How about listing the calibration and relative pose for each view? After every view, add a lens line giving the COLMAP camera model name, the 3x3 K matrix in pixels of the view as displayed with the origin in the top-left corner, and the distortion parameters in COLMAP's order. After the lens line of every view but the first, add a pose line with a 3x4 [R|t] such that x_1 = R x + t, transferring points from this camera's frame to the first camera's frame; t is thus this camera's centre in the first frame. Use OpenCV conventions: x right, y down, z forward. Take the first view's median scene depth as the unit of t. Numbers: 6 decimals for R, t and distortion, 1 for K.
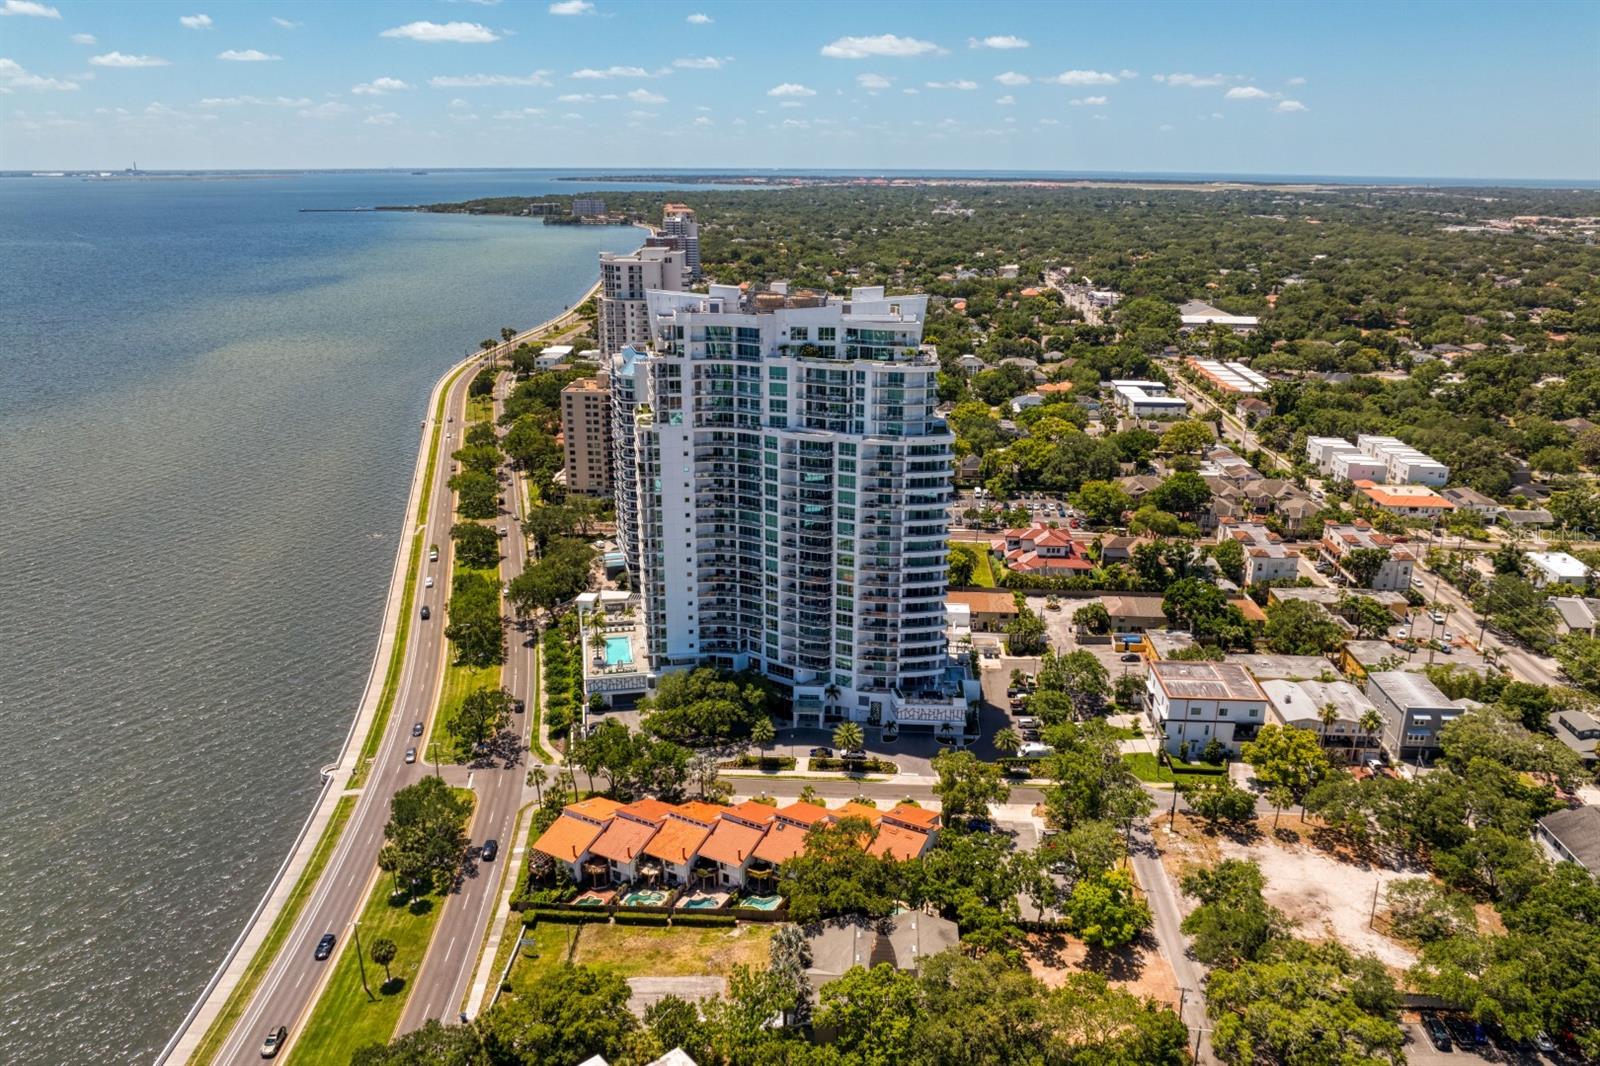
lens RADIAL K [[1132.7, 0, 800.0], [0, 1132.7, 533.0], [0, 0, 1]] dist [-0.038411, 0.007803]
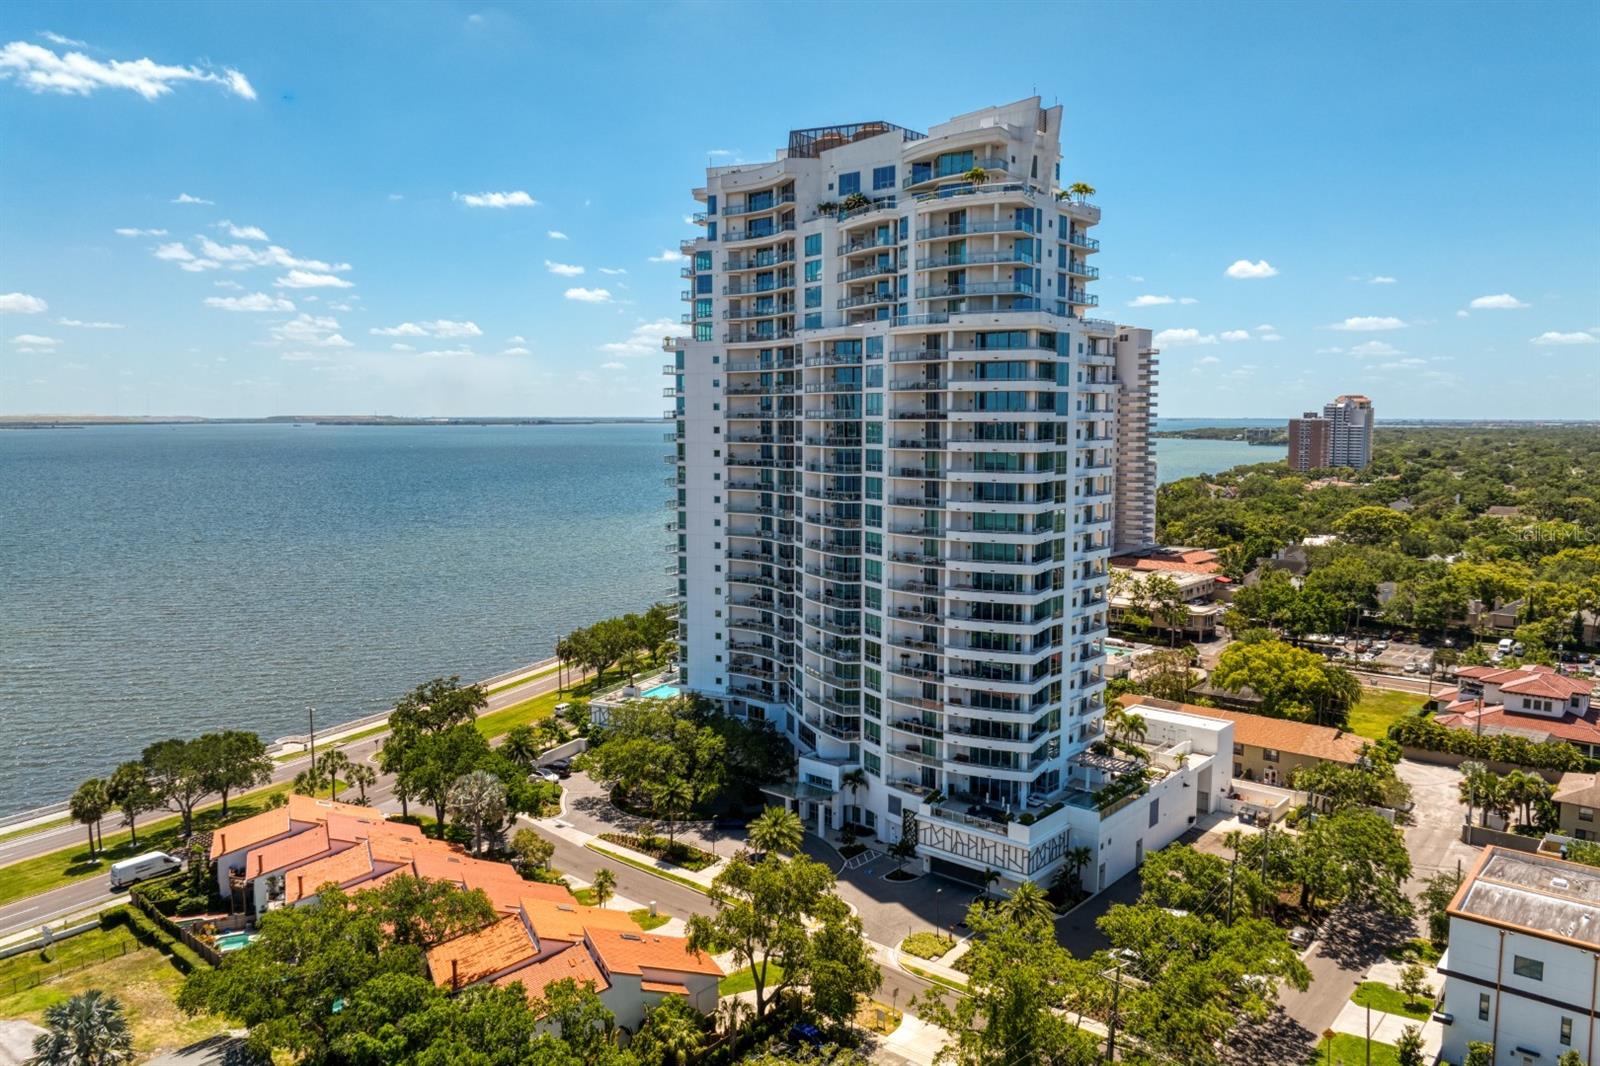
lens RADIAL K [[1117.5, 0, 800.0], [0, 1117.5, 533.0], [0, 0, 1]] dist [-0.038484, 0.002284]
pose [[0.798750, 0.058326, -0.598829, 0.355337], [-0.184488, 0.971089, -0.151496, 0.113000], [0.572680, 0.231485, 0.786417, 0.519201]]
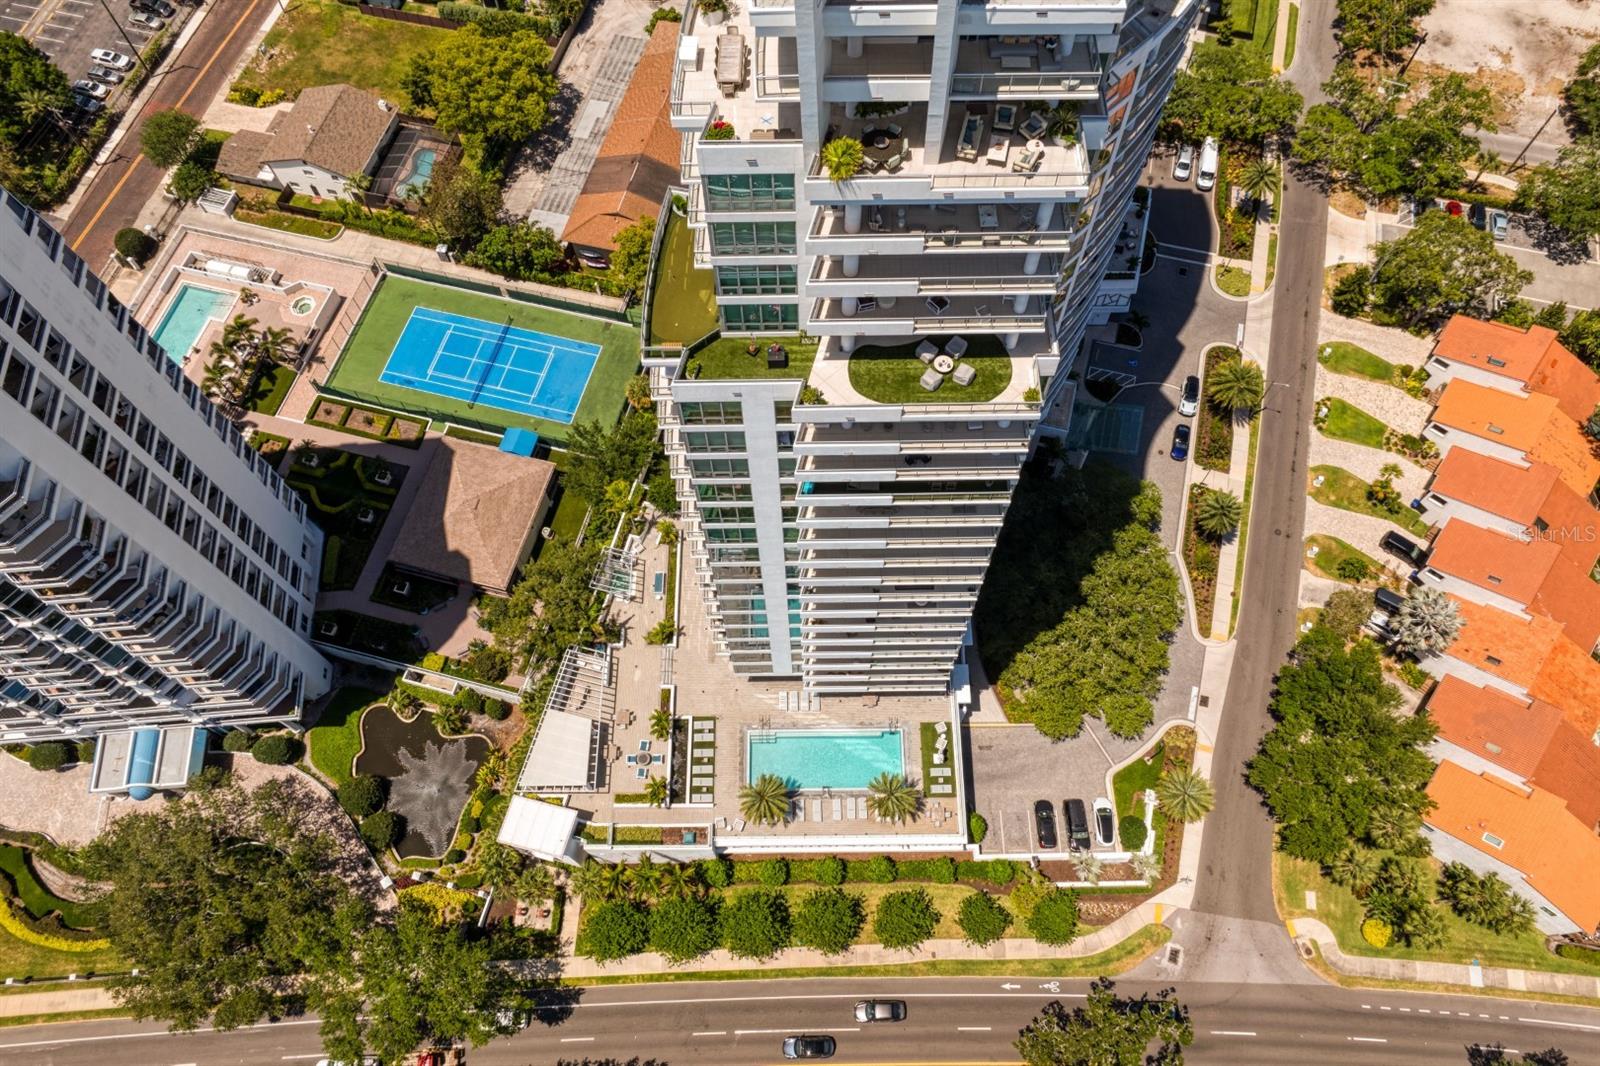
lens RADIAL K [[1127.5, 0, 813.7], [0, 1127.5, 529.0], [0, 0, 1]] dist [-0.030035, 0.004697]
pose [[0.174381, -0.892236, 0.416539, -0.289319], [0.314197, 0.451327, 0.835215, -0.319482], [-0.933205, -0.014771, 0.359041, 0.950442]]
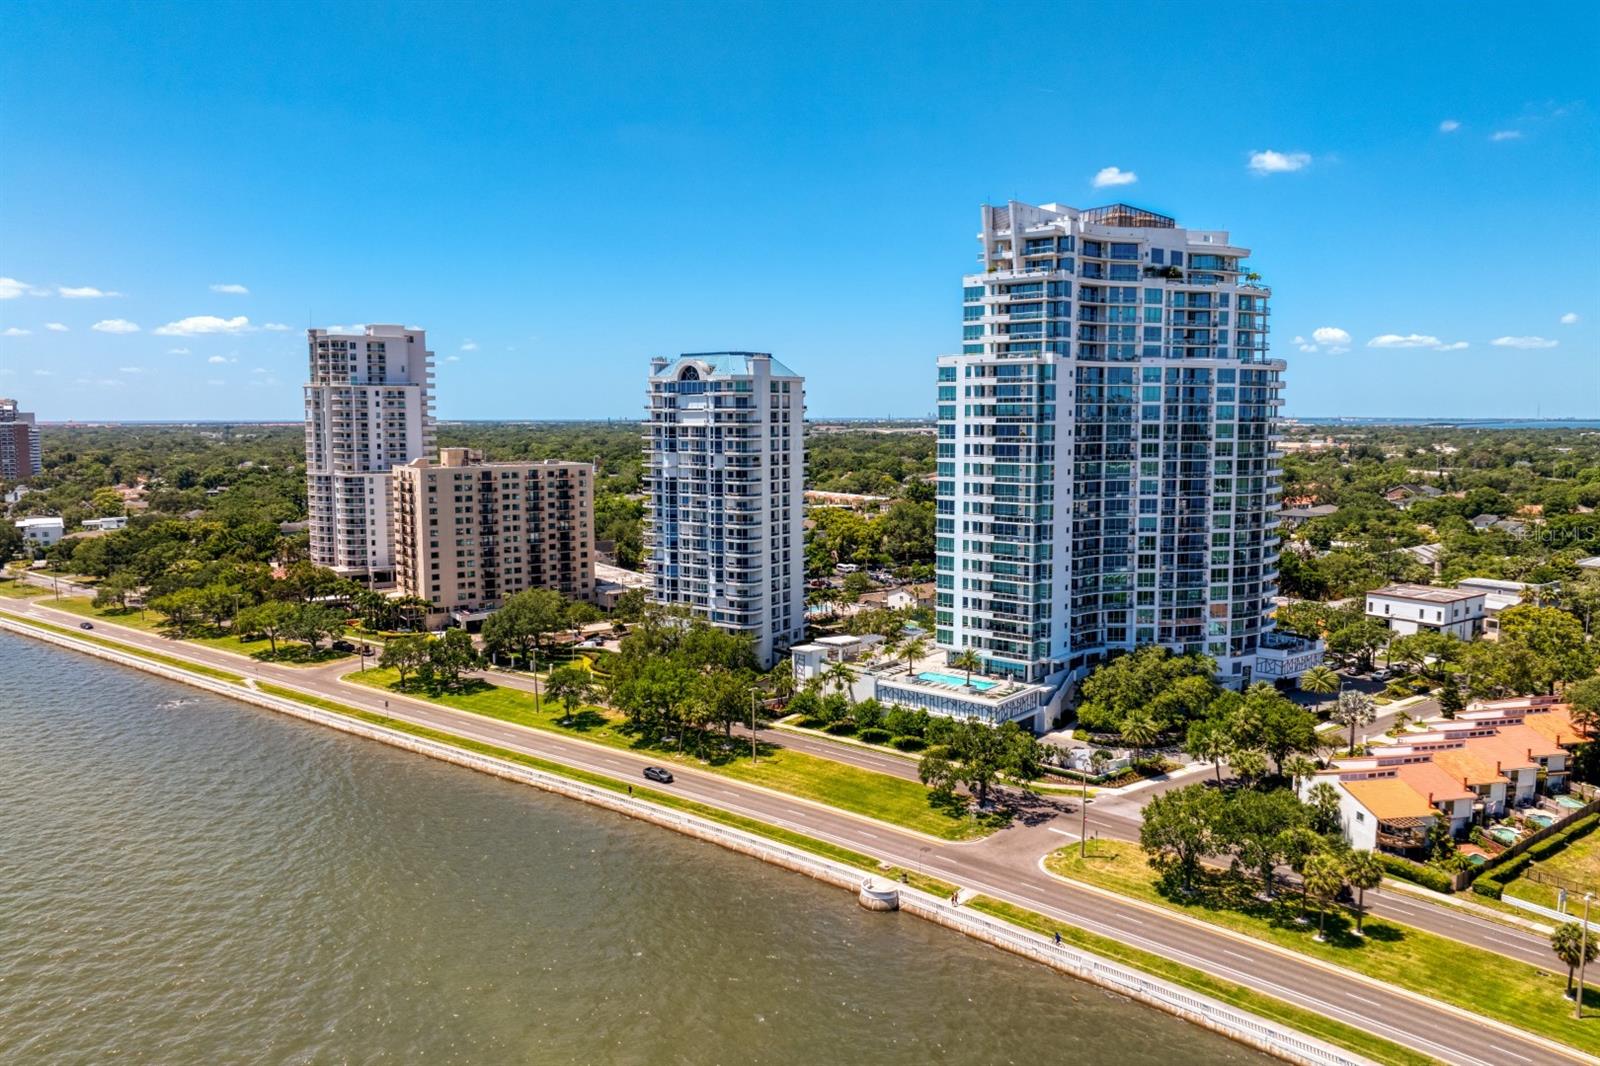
lens RADIAL K [[1132.7, 0, 800.0], [0, 1132.7, 533.0], [0, 0, 1]] dist [-0.038411, 0.007803]
pose [[0.777573, -0.072012, 0.624656, -0.779025], [0.202139, 0.969316, -0.139878, 0.103835], [-0.595416, 0.235033, 0.768270, 0.515394]]
